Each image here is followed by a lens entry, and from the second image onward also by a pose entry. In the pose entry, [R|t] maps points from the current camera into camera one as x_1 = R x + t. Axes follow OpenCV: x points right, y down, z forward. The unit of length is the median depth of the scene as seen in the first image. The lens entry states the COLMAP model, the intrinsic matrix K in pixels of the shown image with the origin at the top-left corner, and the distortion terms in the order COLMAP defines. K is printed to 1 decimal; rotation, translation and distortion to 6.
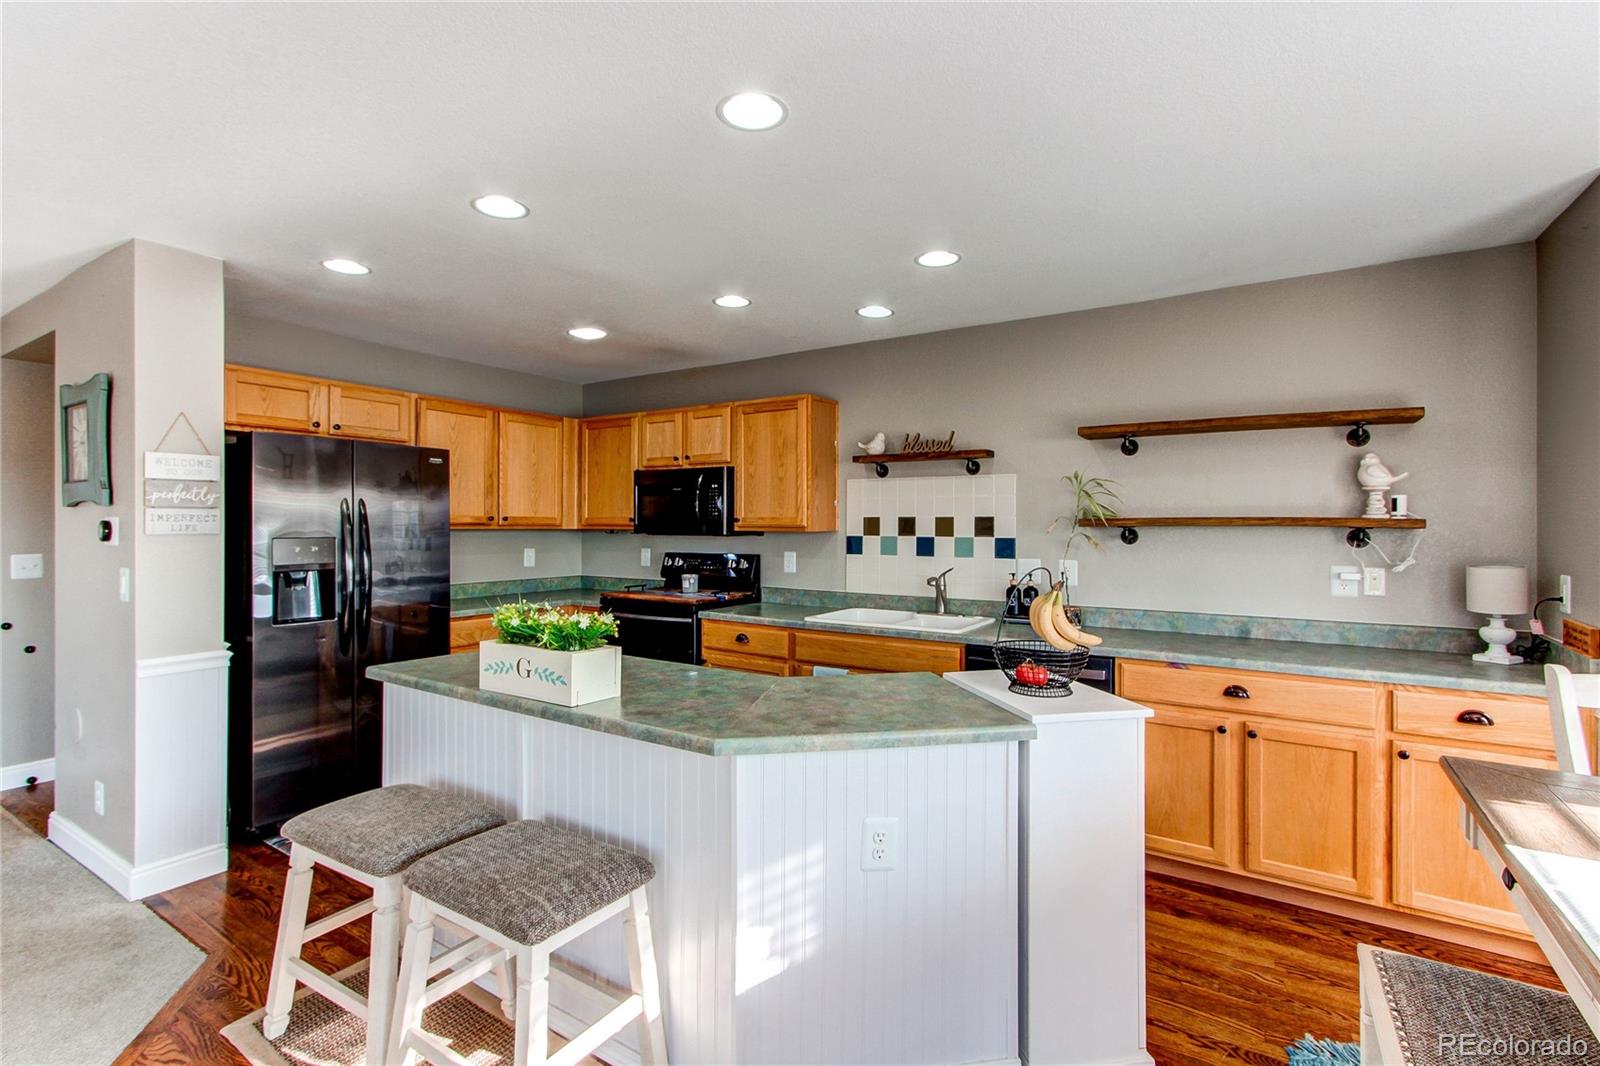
lens RADIAL K [[737.1, 0, 791.0], [0, 737.1, 524.4], [0, 0, 1]] dist [-0.000119, 0.001672]
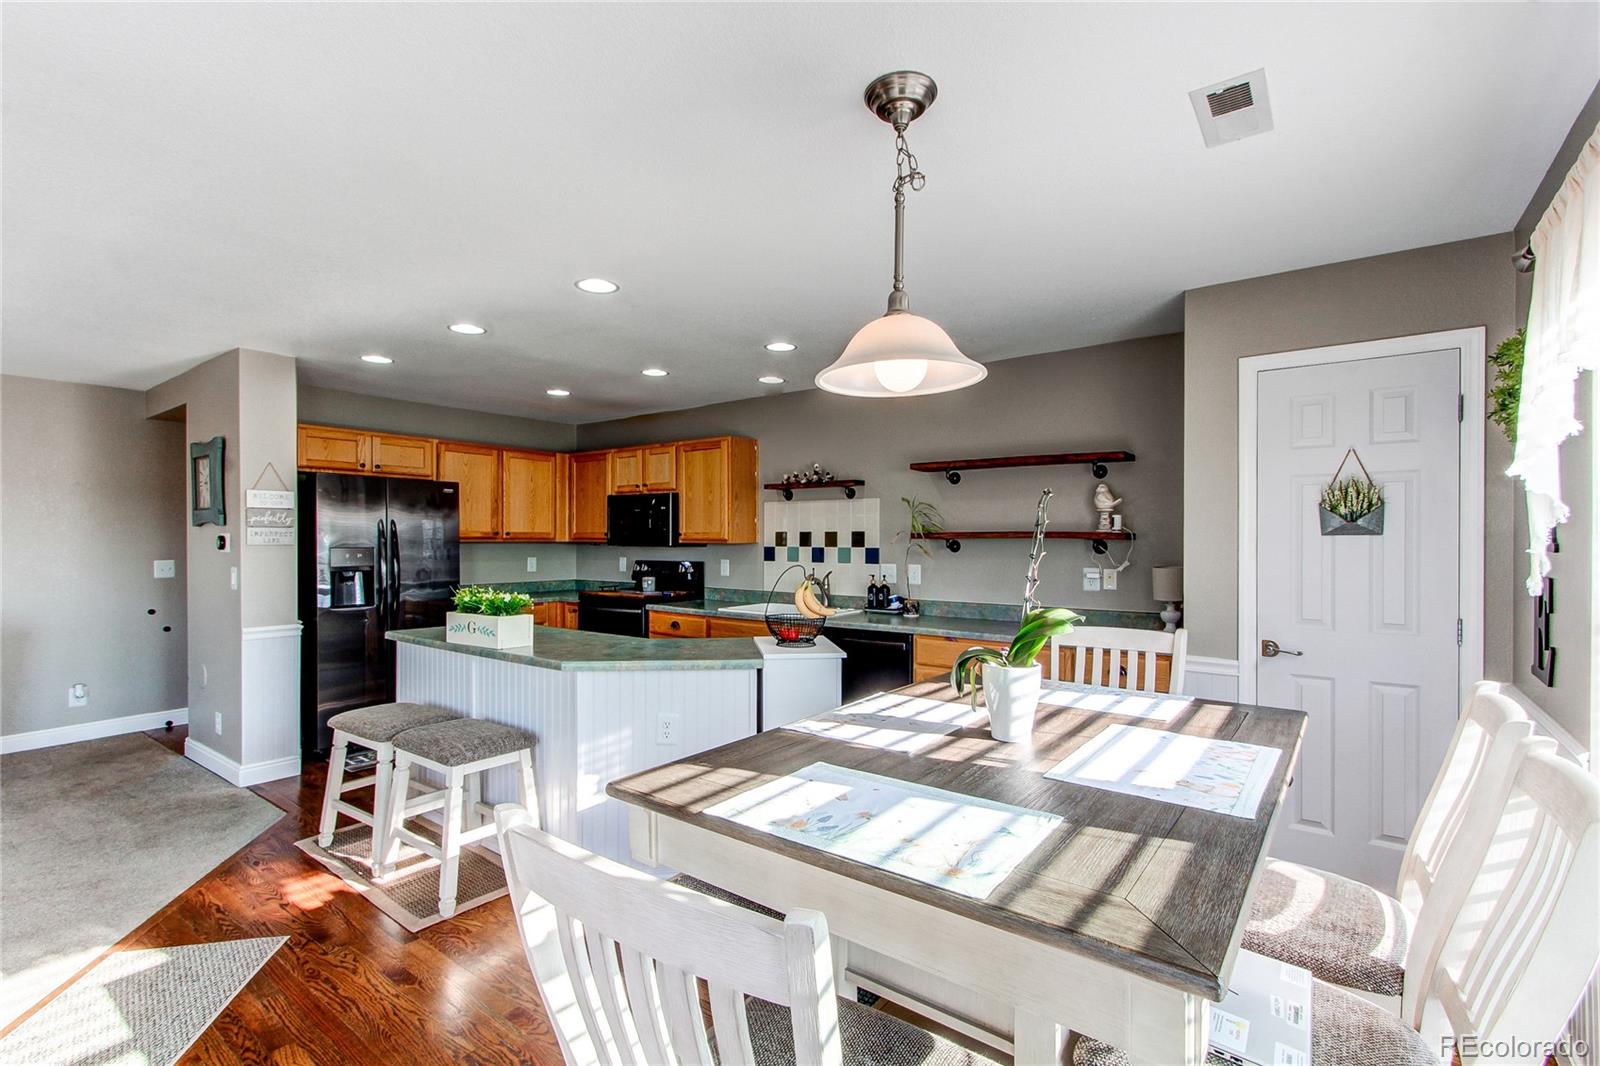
lens RADIAL K [[735.7, 0, 791.5], [0, 735.7, 543.2], [0, 0, 1]] dist [0.002541, 0.000450]
pose [[0.997224, -0.001056, -0.074455, 0.274010], [0.001550, 0.999977, 0.006566, 0.001592], [0.074446, -0.006663, 0.997203, -0.331381]]
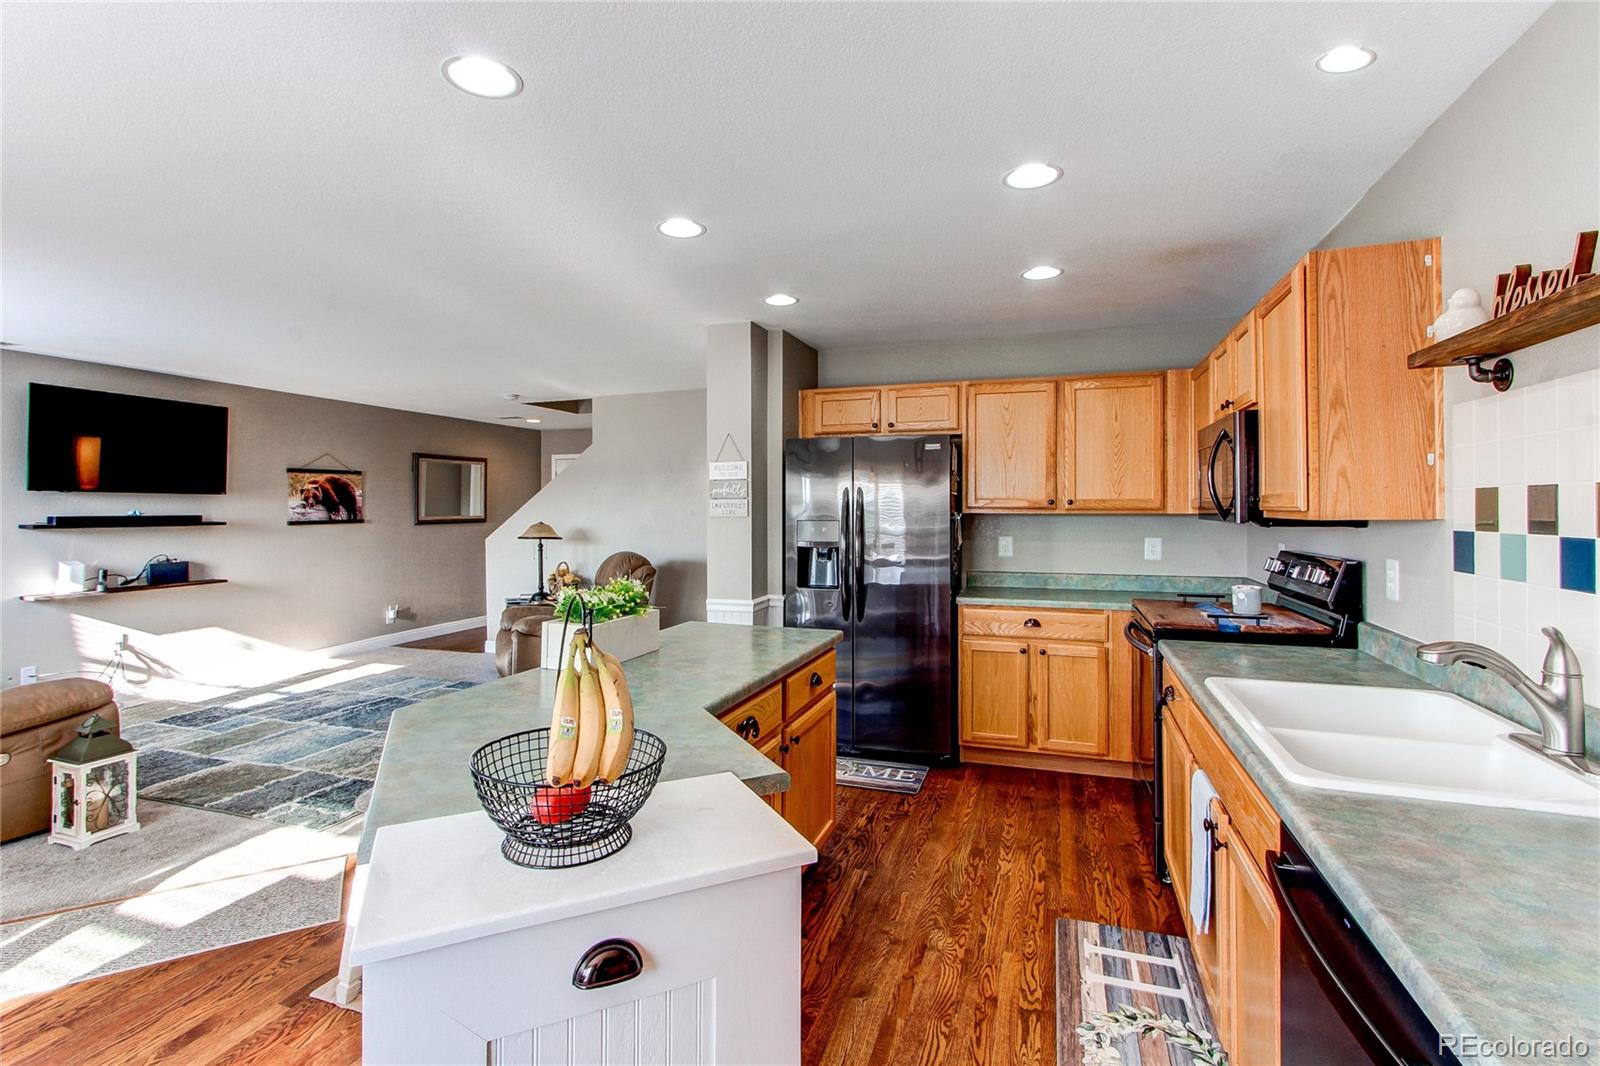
lens RADIAL K [[743.5, 0, 790.6], [0, 743.5, 499.4], [0, 0, 1]] dist [0.001772, 0.001284]
pose [[0.235817, -0.016671, -0.971654, 0.531598], [0.004146, 0.999861, -0.016149, 0.002711], [0.971789, -0.000220, 0.235854, 0.633278]]
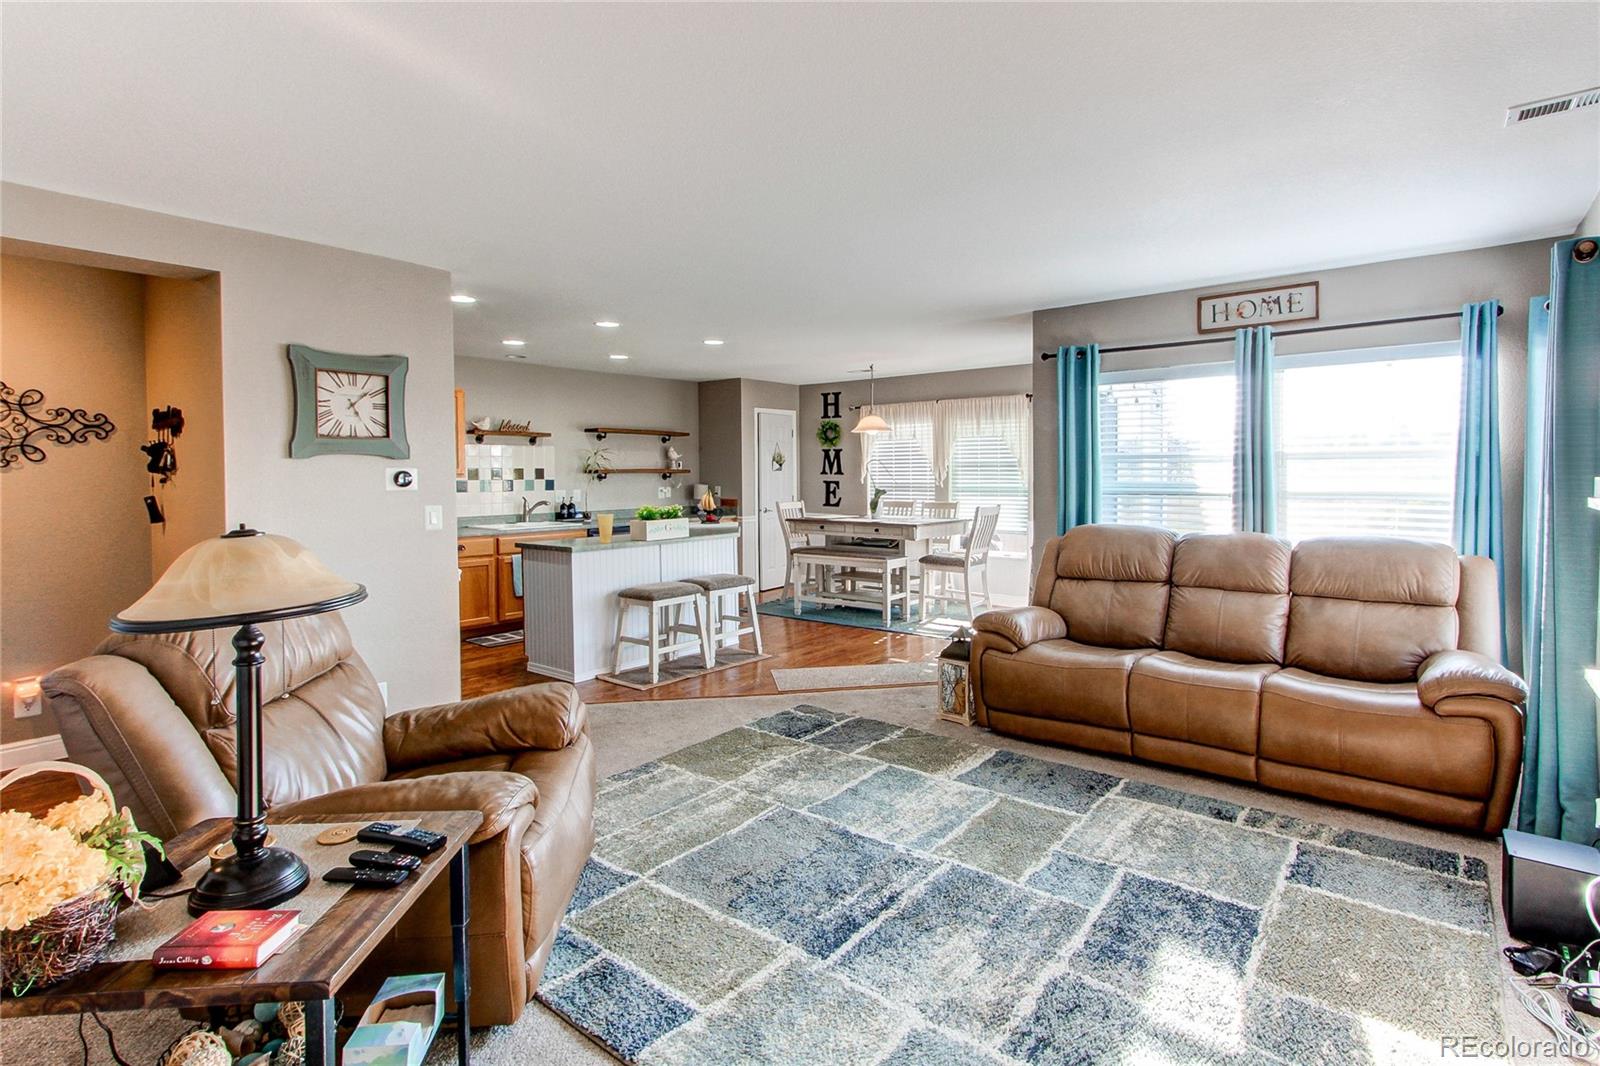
lens RADIAL K [[785.8, 0, 828.7], [0, 785.8, 493.0], [0, 0, 1]] dist [0.000182, 0.000260]
pose [[0.089040, -0.029444, 0.995593, -1.860268], [0.006381, 0.999559, 0.028990, -0.001678], [-0.996008, 0.003771, 0.089189, 0.112659]]
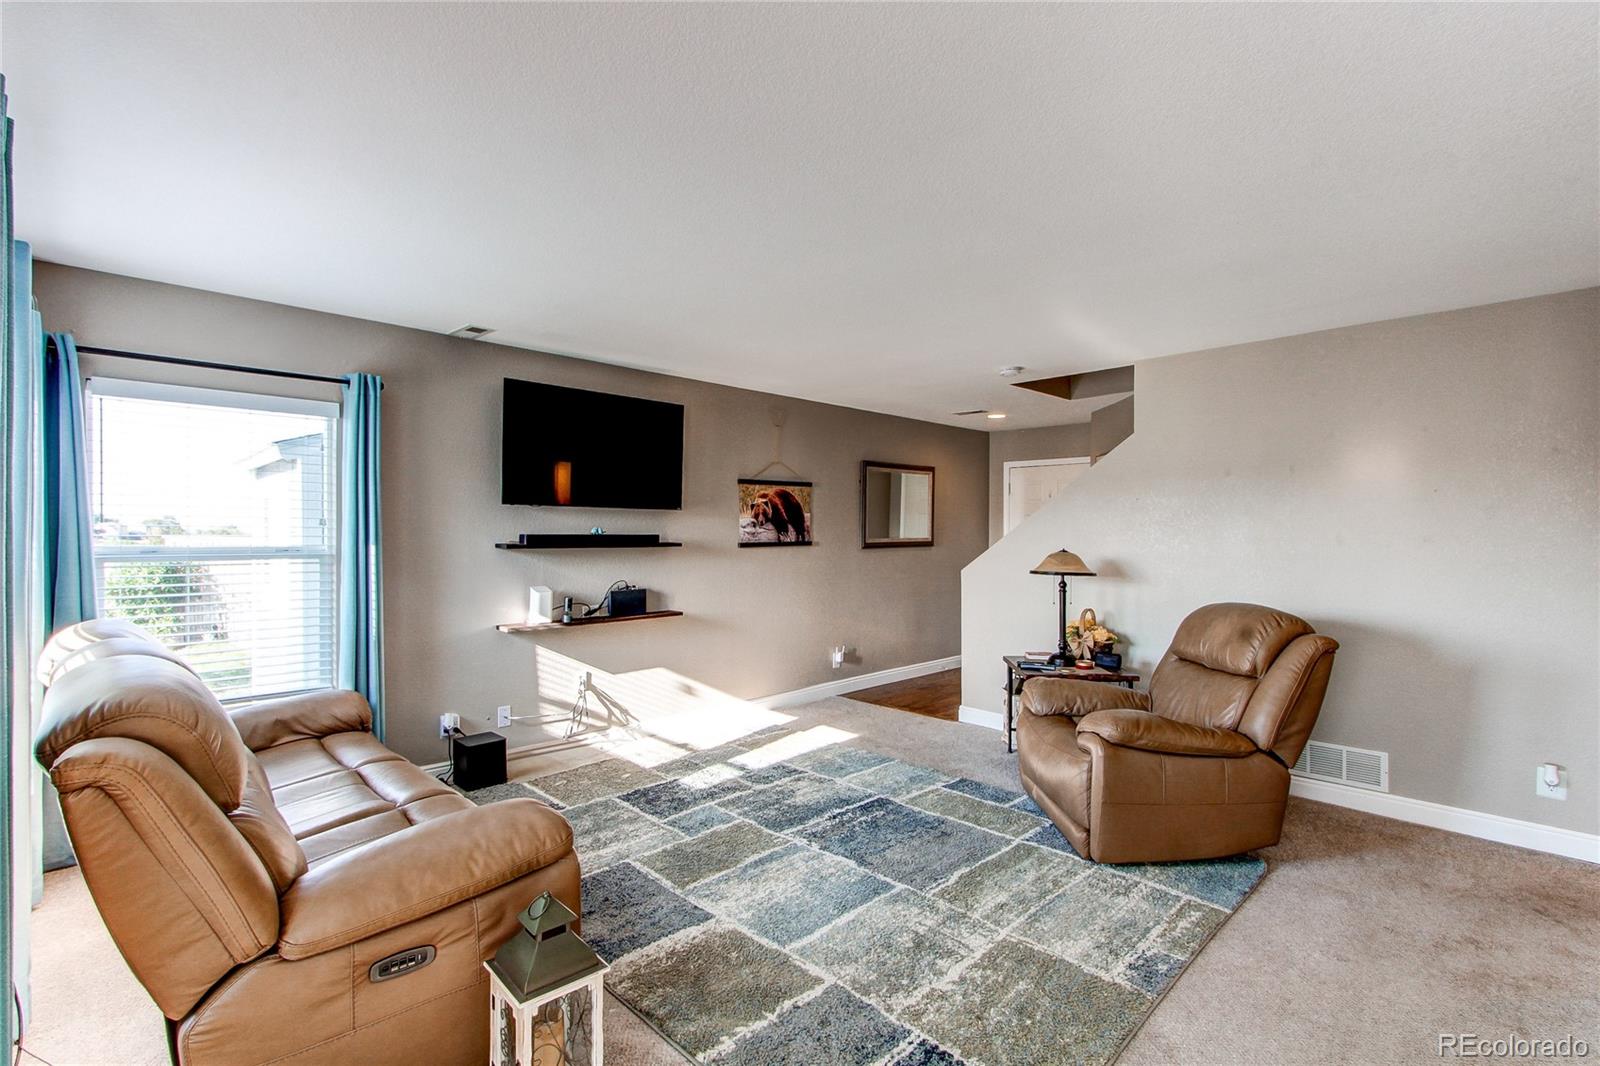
lens RADIAL K [[737.1, 0, 791.0], [0, 737.1, 524.4], [0, 0, 1]] dist [-0.000119, 0.001672]
pose [[-0.221553, -0.013229, -0.975059, -0.114189], [-0.005865, 0.999908, -0.012233, 0.002203], [0.975131, 0.003009, -0.221610, 0.288814]]
